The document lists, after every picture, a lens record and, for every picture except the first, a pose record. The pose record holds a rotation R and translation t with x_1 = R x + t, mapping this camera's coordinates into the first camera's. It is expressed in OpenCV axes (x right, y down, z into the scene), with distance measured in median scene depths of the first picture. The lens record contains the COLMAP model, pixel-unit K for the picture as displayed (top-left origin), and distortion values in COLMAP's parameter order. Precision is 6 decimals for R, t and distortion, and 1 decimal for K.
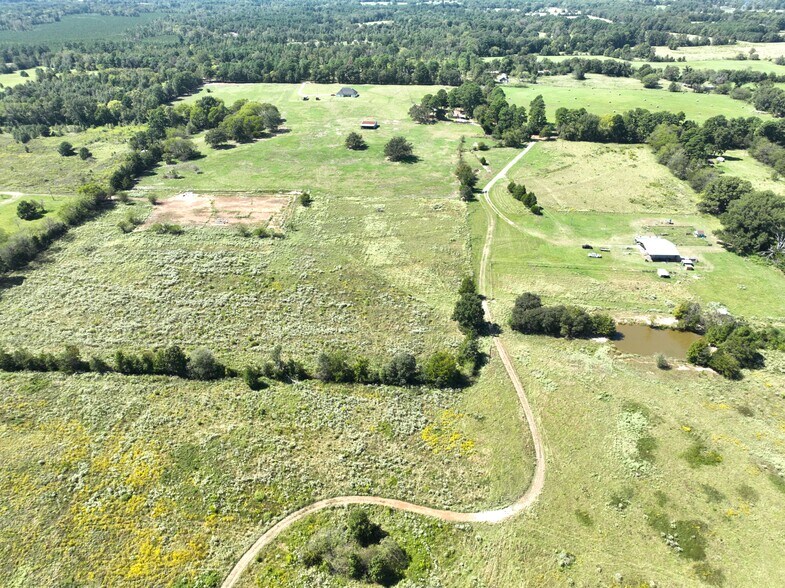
lens RADIAL K [[552.5, 0, 390.8], [0, 552.5, 294.7], [0, 0, 1]] dist [-0.001453, 0.020195]
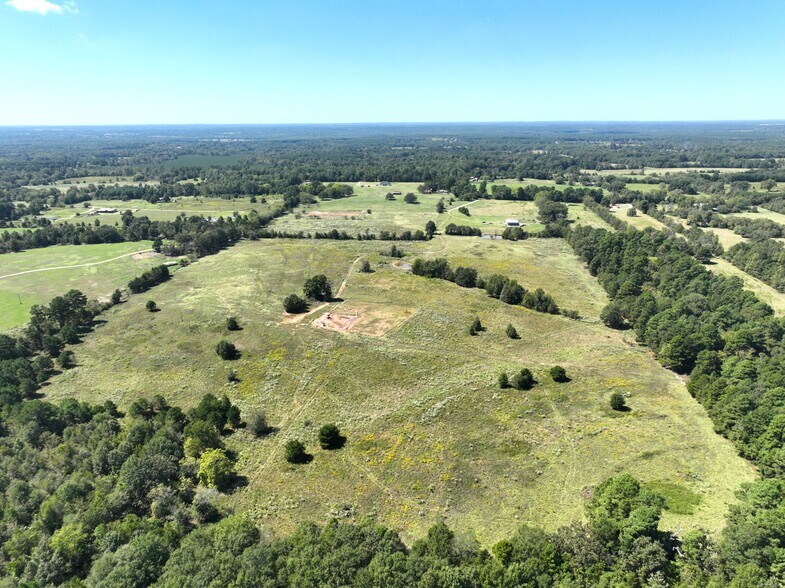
lens RADIAL K [[552.5, 0, 390.8], [0, 552.5, 294.7], [0, 0, 1]] dist [-0.001453, 0.020195]
pose [[0.998937, 0.011091, -0.044740, 0.049072], [-0.021119, 0.972876, -0.230362, 0.769655], [0.040971, 0.231062, 0.972076, -1.288797]]
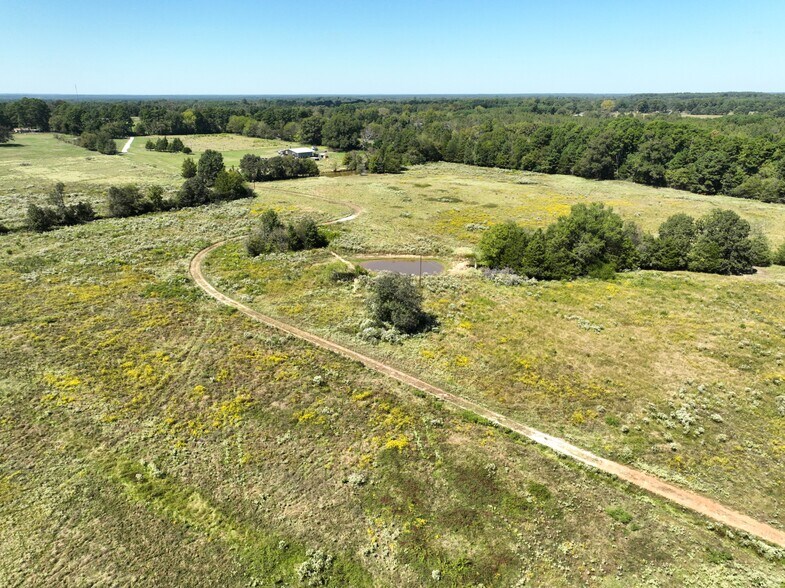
lens RADIAL K [[552.5, 0, 390.8], [0, 552.5, 294.7], [0, 0, 1]] dist [-0.001453, 0.020195]
pose [[0.660346, -0.256703, 0.705724, -0.336746], [0.387465, 0.921478, -0.027369, 0.313736], [-0.643283, 0.291517, 0.707958, 0.050154]]
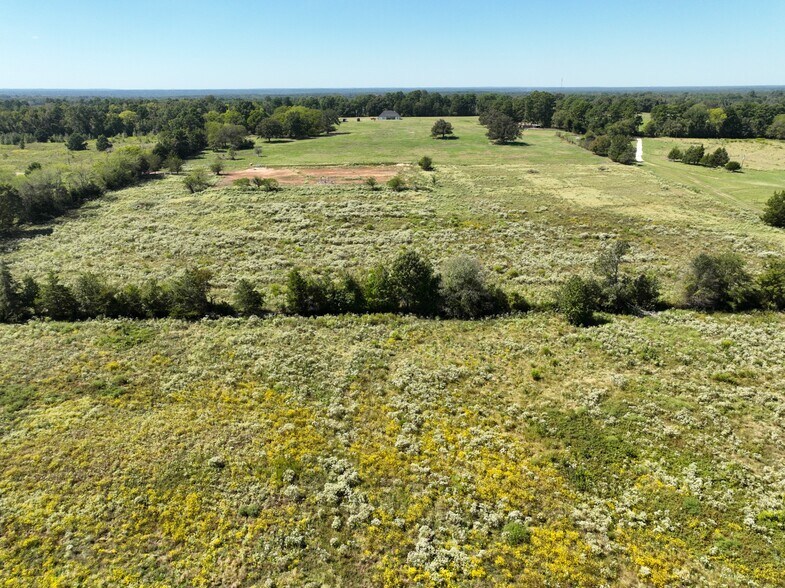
lens RADIAL K [[552.5, 0, 390.8], [0, 552.5, 294.7], [0, 0, 1]] dist [-0.001453, 0.020195]
pose [[0.996208, -0.031866, 0.080953, -0.294928], [0.045940, 0.982879, -0.178433, 0.143647], [-0.073881, 0.181475, 0.980616, 0.333701]]
